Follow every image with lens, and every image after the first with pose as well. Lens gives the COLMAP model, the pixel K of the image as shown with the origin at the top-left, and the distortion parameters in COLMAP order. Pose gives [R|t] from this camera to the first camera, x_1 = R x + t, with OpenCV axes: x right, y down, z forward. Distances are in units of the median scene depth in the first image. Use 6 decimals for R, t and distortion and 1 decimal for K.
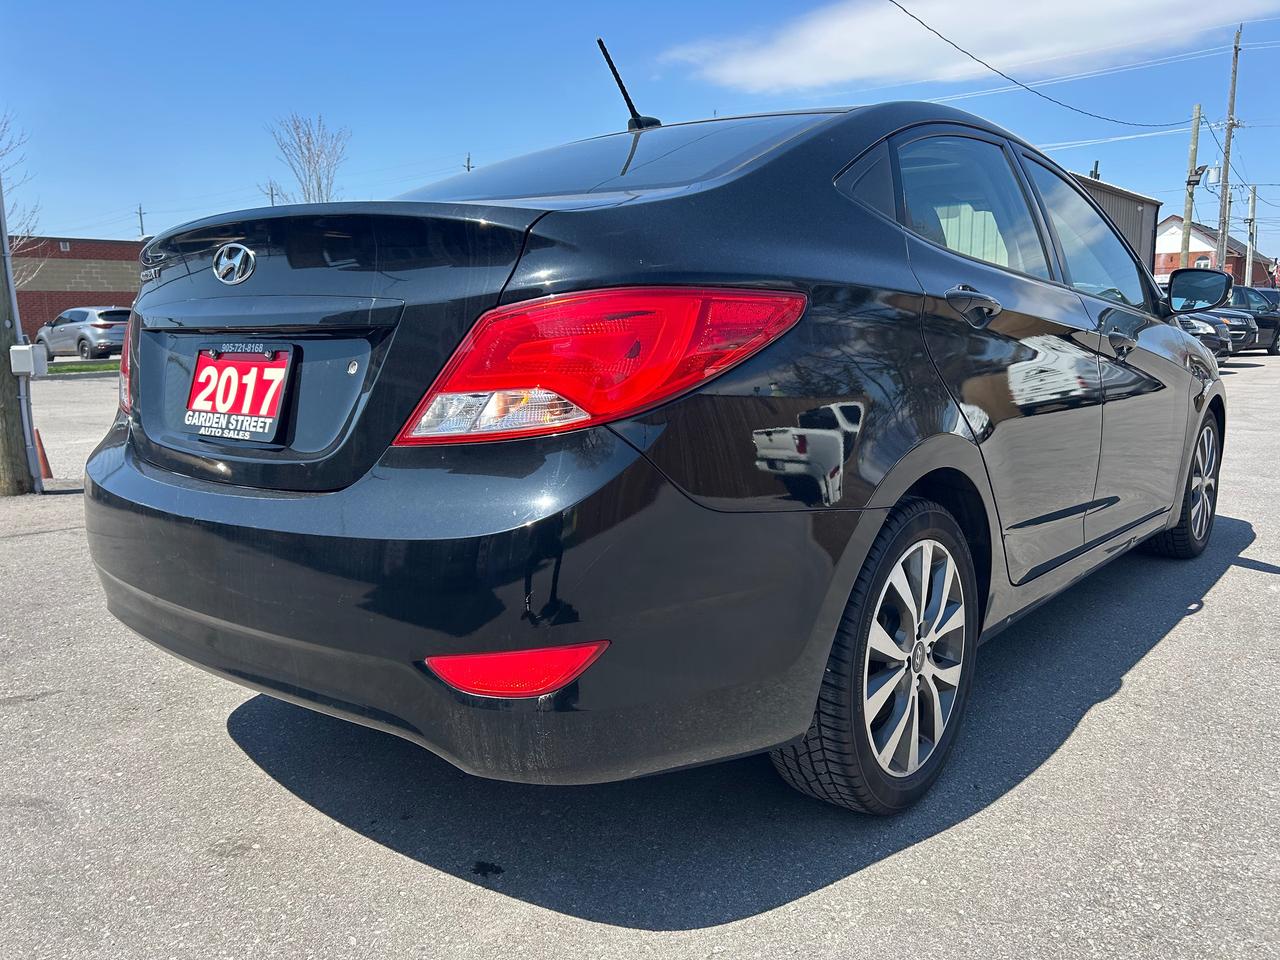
lens RADIAL K [[968.2, 0, 638.9], [0, 968.2, 472.4], [0, 0, 1]] dist [0.006763, -0.001142]
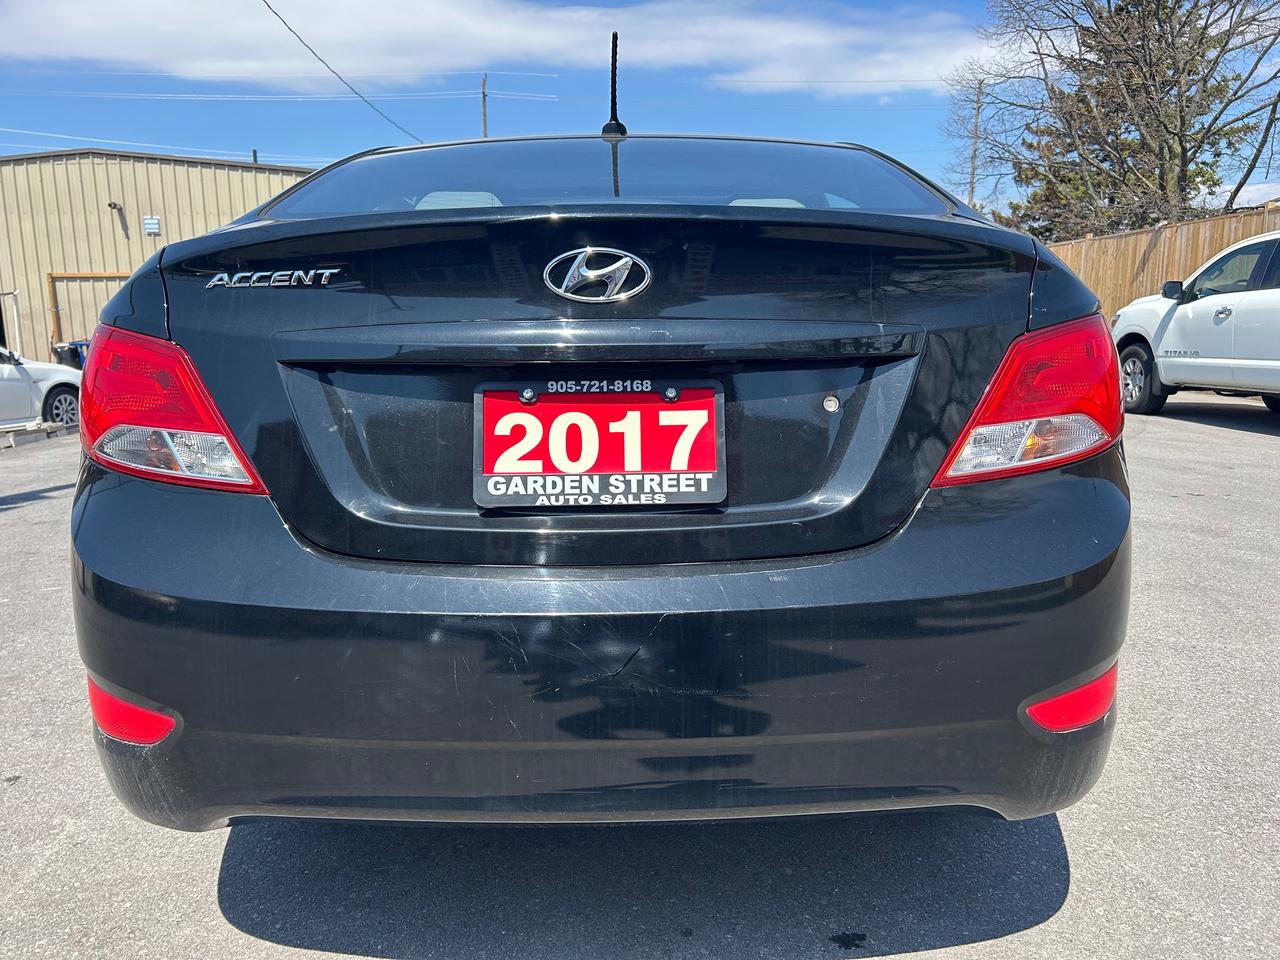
lens RADIAL K [[968.2, 0, 640.9], [0, 968.2, 486.7], [0, 0, 1]] dist [0.006763, -0.001142]
pose [[0.796728, -0.099086, 0.596159, -0.853234], [0.098102, 0.994588, 0.034201, -0.073621], [-0.596322, 0.031236, 0.802137, 0.379547]]
